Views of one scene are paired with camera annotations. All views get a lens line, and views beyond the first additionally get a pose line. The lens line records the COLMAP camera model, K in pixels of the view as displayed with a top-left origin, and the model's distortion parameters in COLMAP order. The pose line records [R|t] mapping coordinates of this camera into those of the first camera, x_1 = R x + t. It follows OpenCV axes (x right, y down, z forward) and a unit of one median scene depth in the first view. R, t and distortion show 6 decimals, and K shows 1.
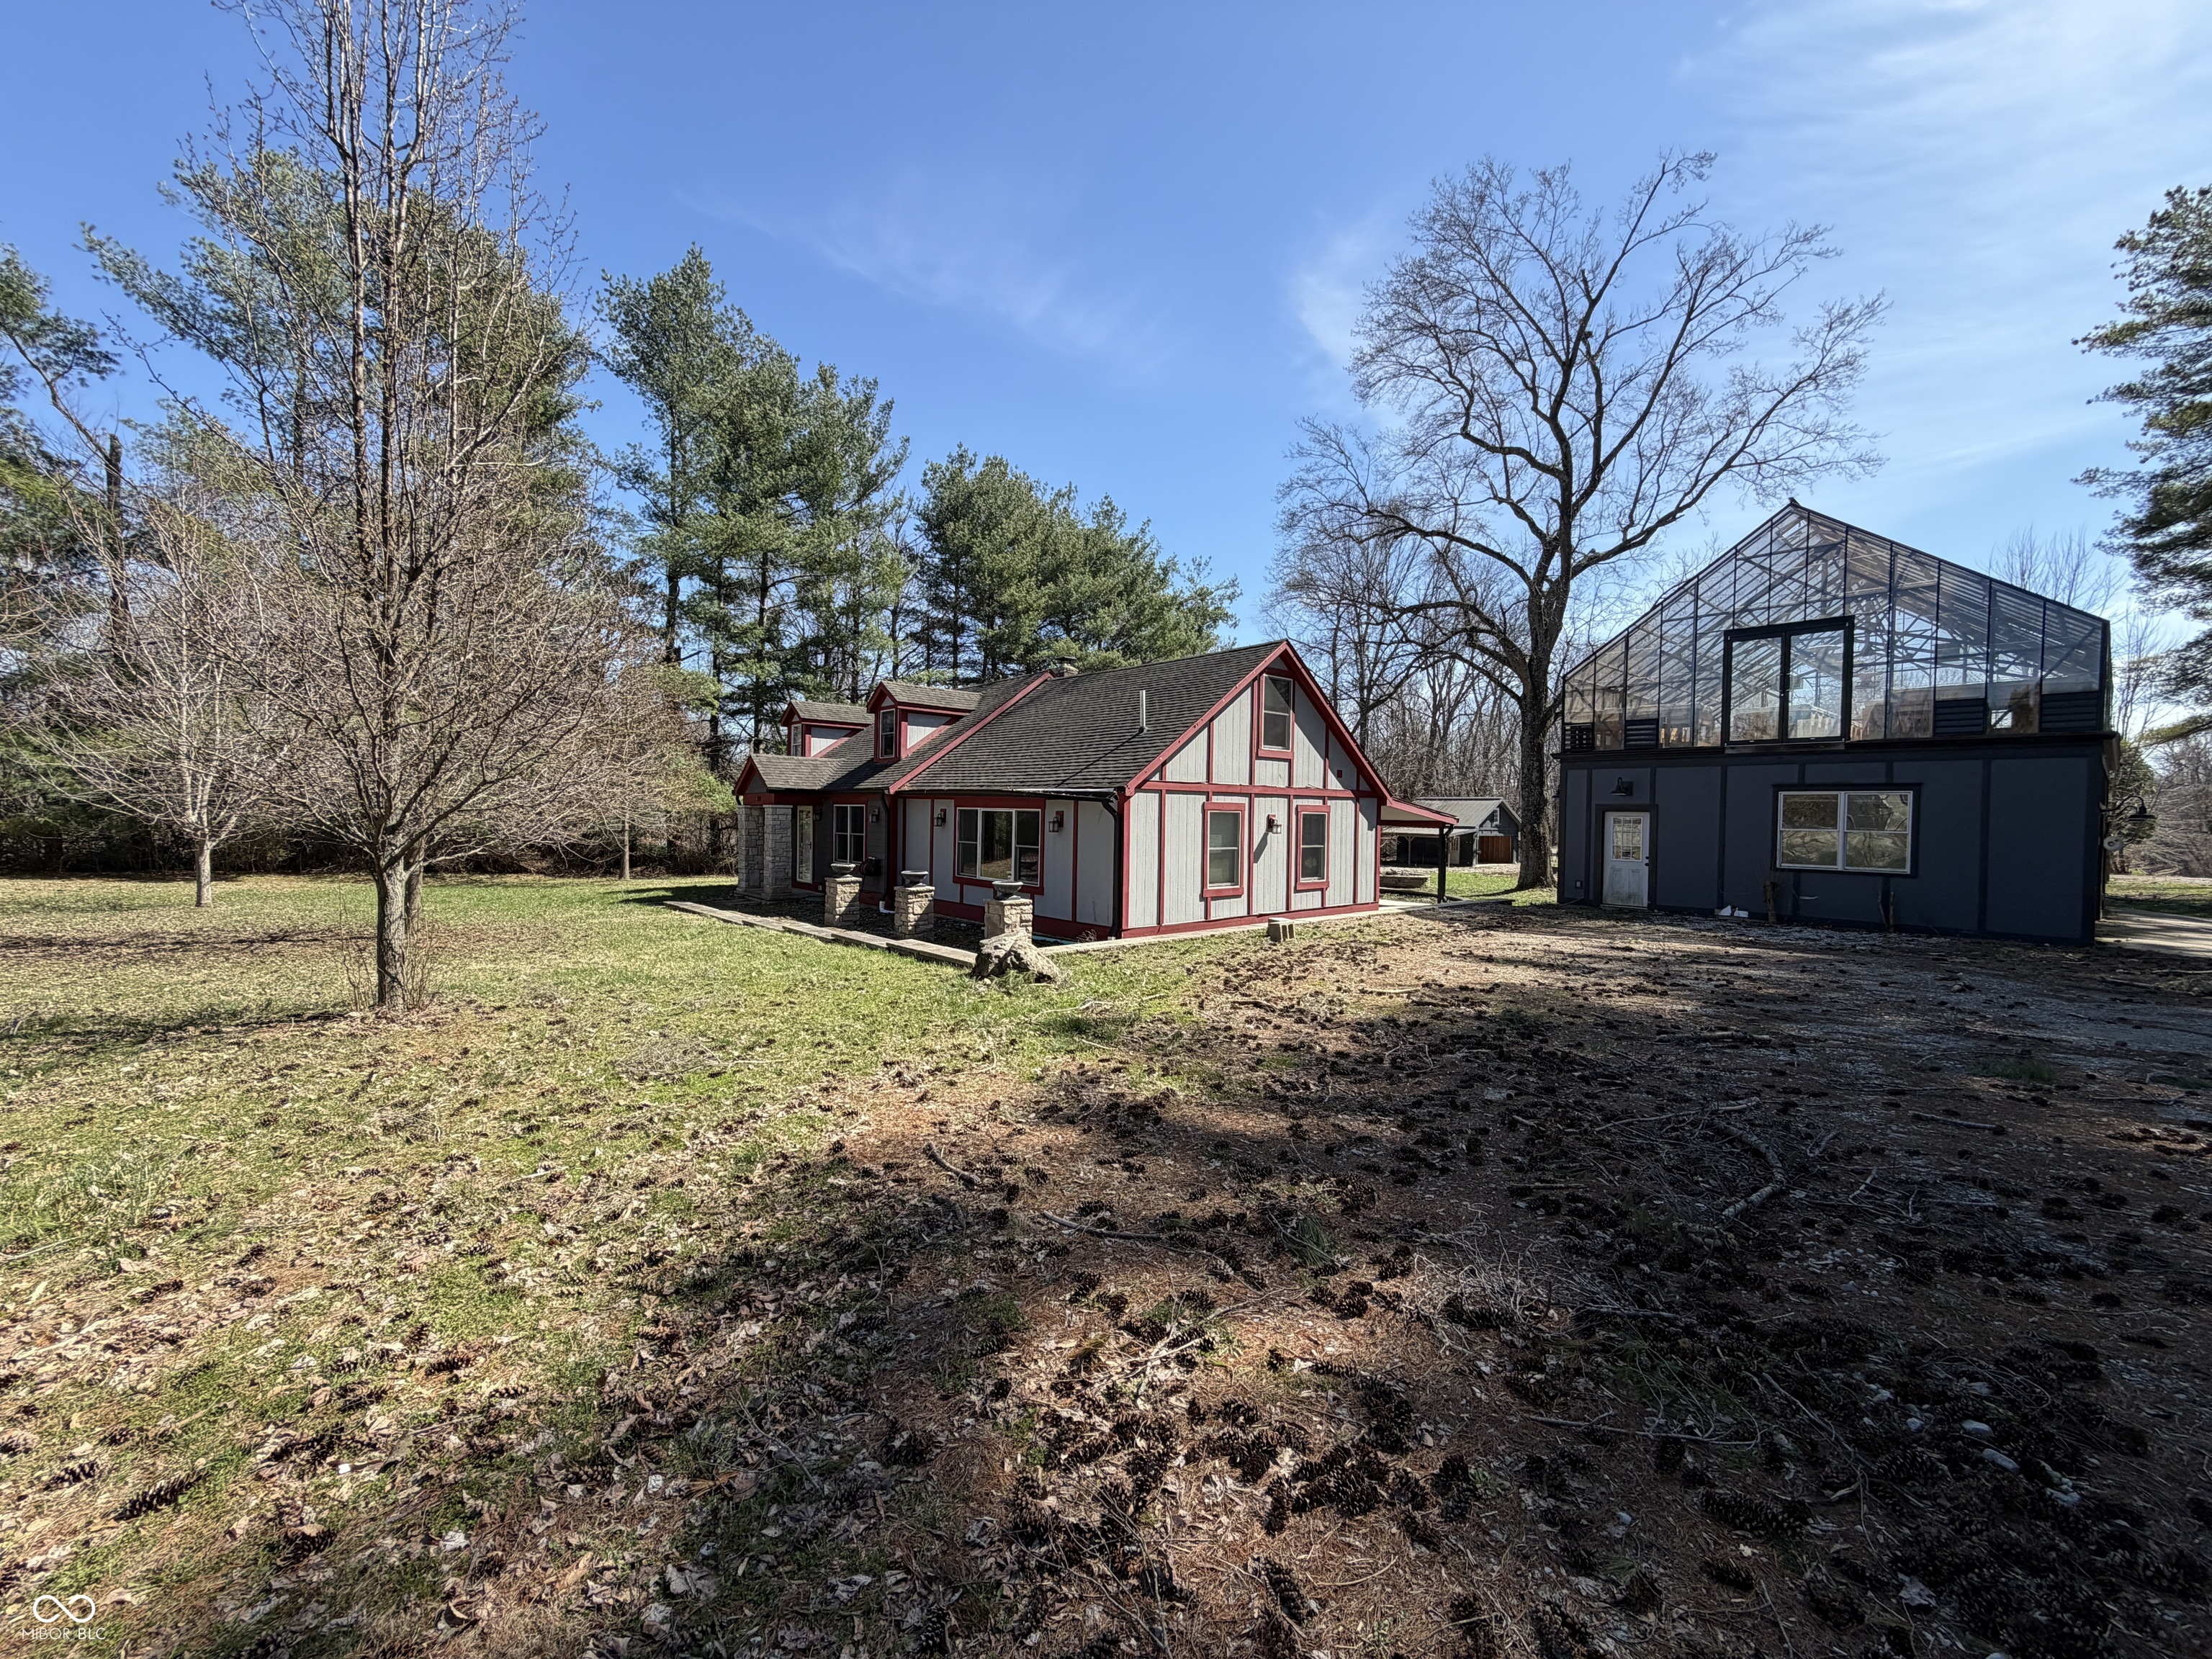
lens RADIAL K [[875.1, 0, 1106.0], [0, 875.1, 829.5], [0, 0, 1]] dist [0.000675, 0.000128]
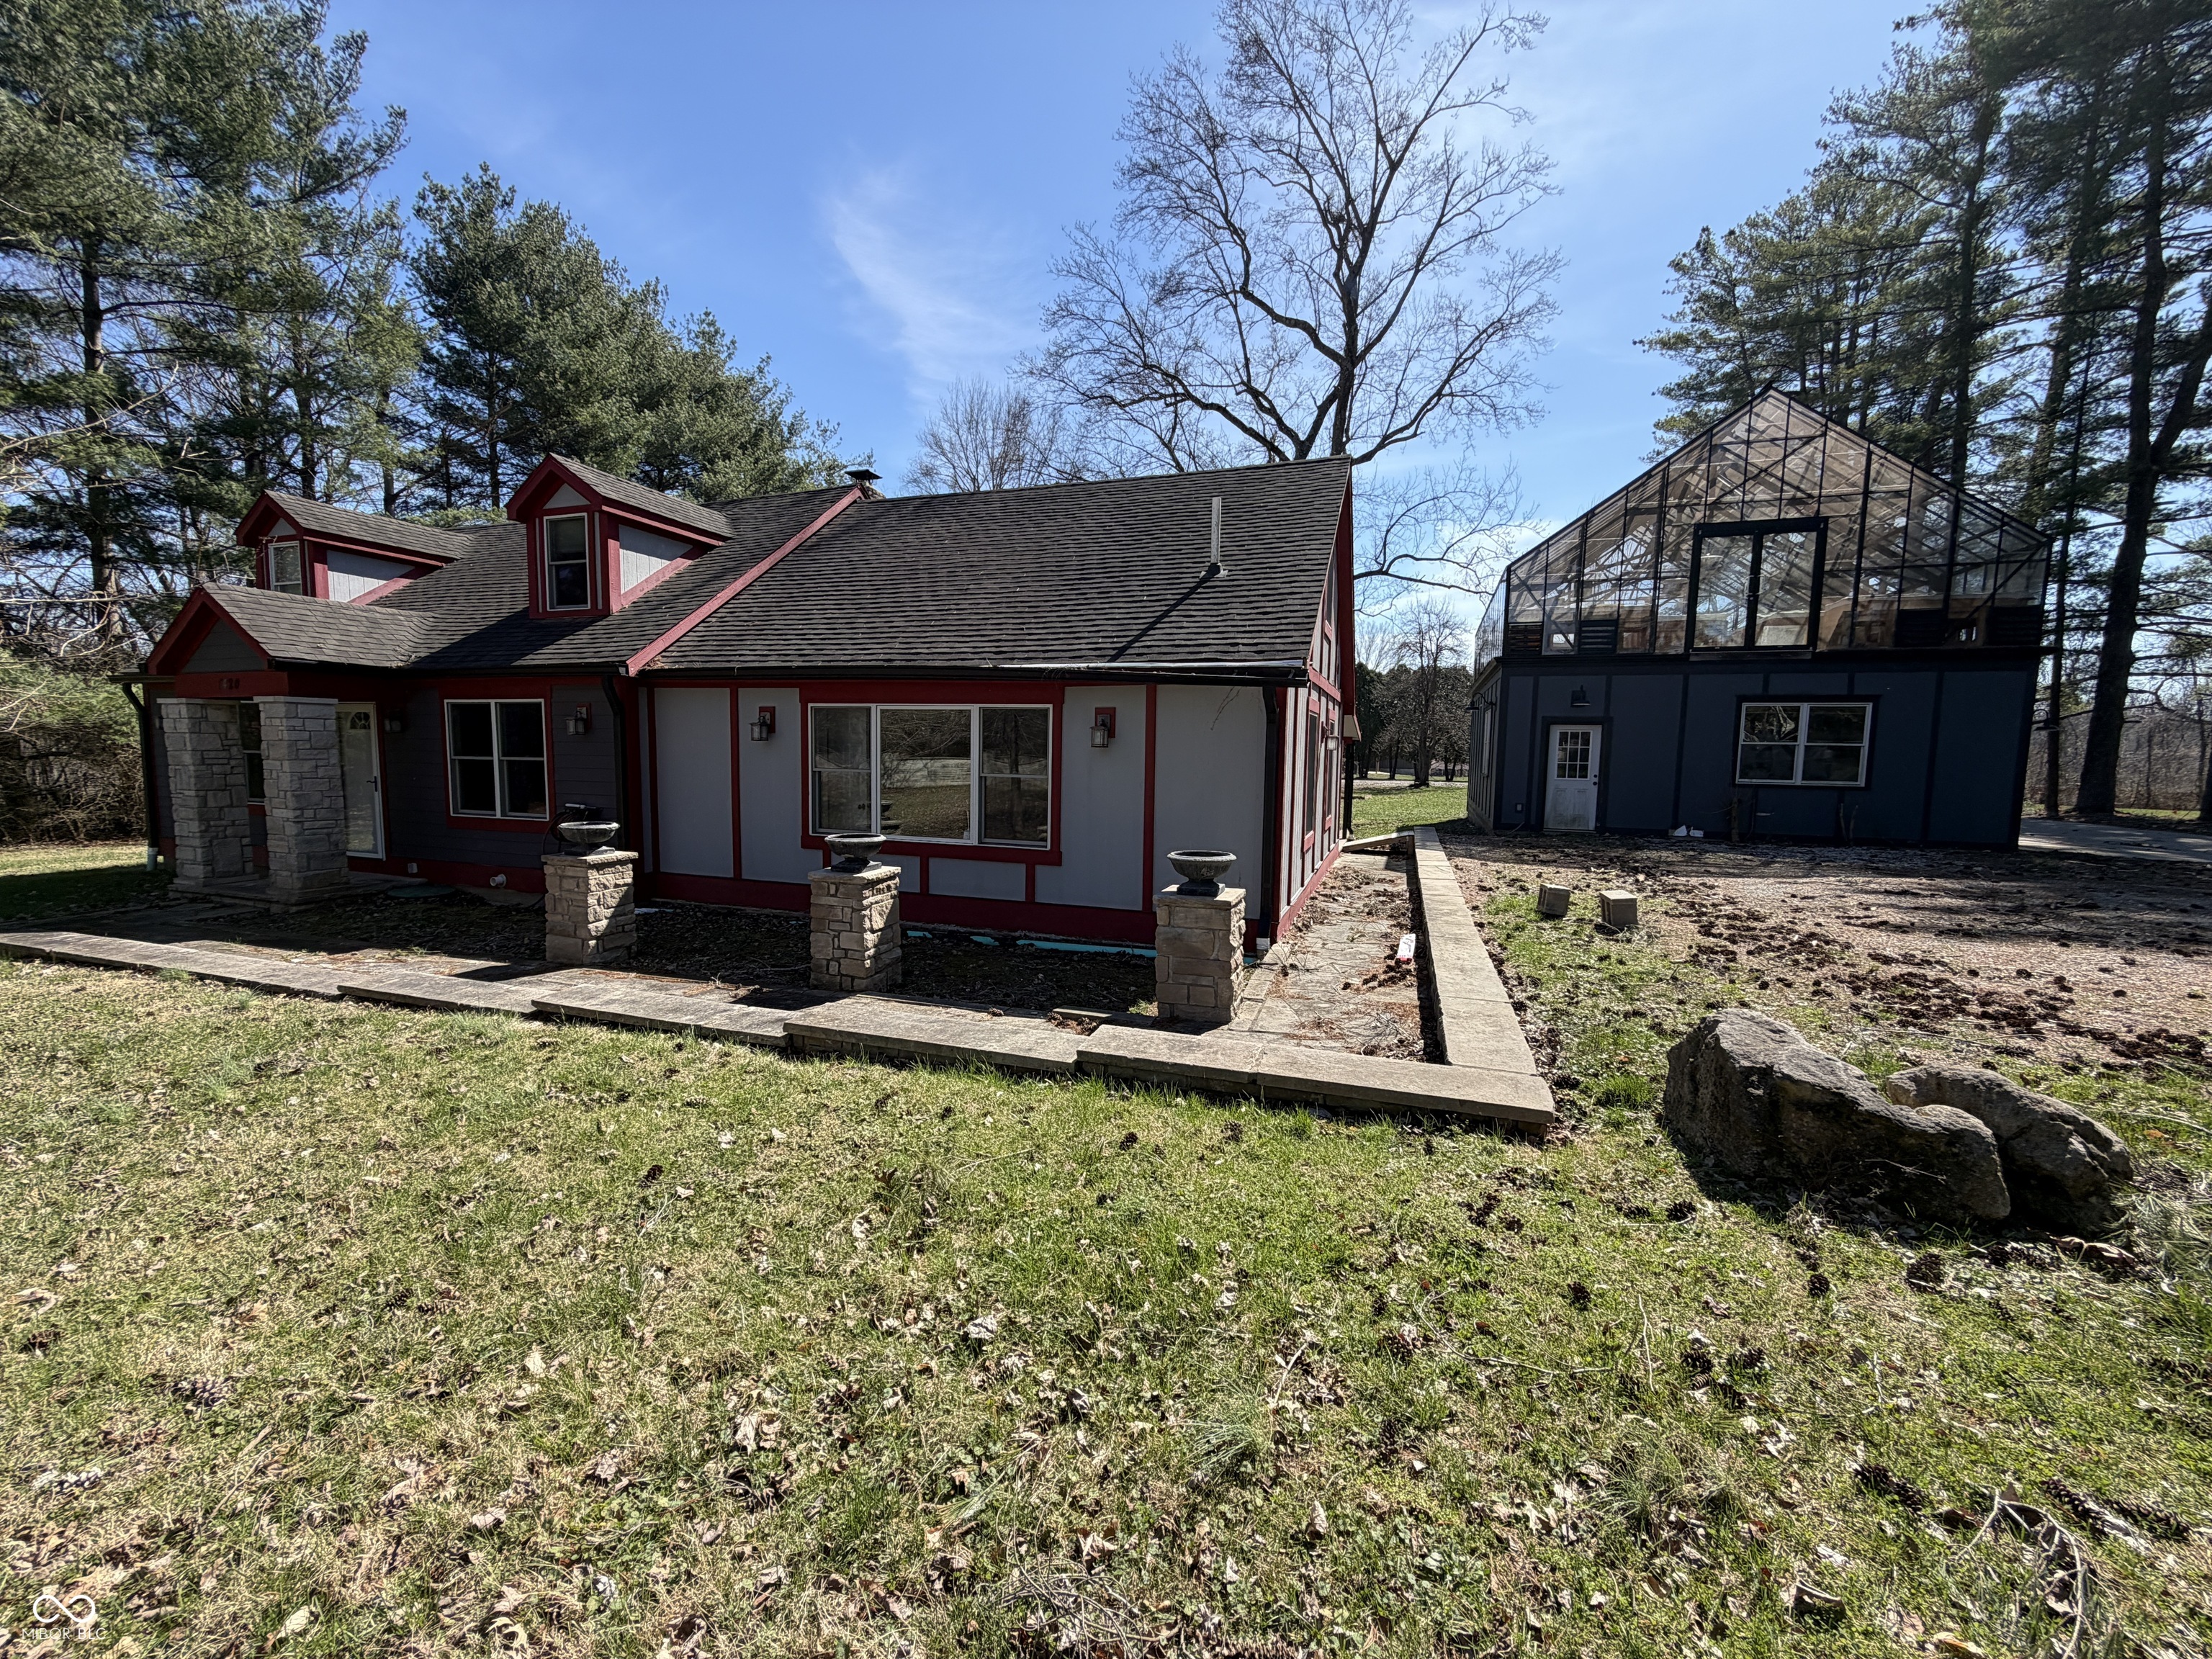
lens RADIAL K [[875.1, 0, 1106.0], [0, 875.1, 829.5], [0, 0, 1]] dist [0.000675, 0.000128]
pose [[0.875918, -0.047796, 0.480087, -0.225357], [0.007003, 0.996235, 0.086405, 0.004908], [-0.482409, -0.072322, 0.872955, 0.383781]]
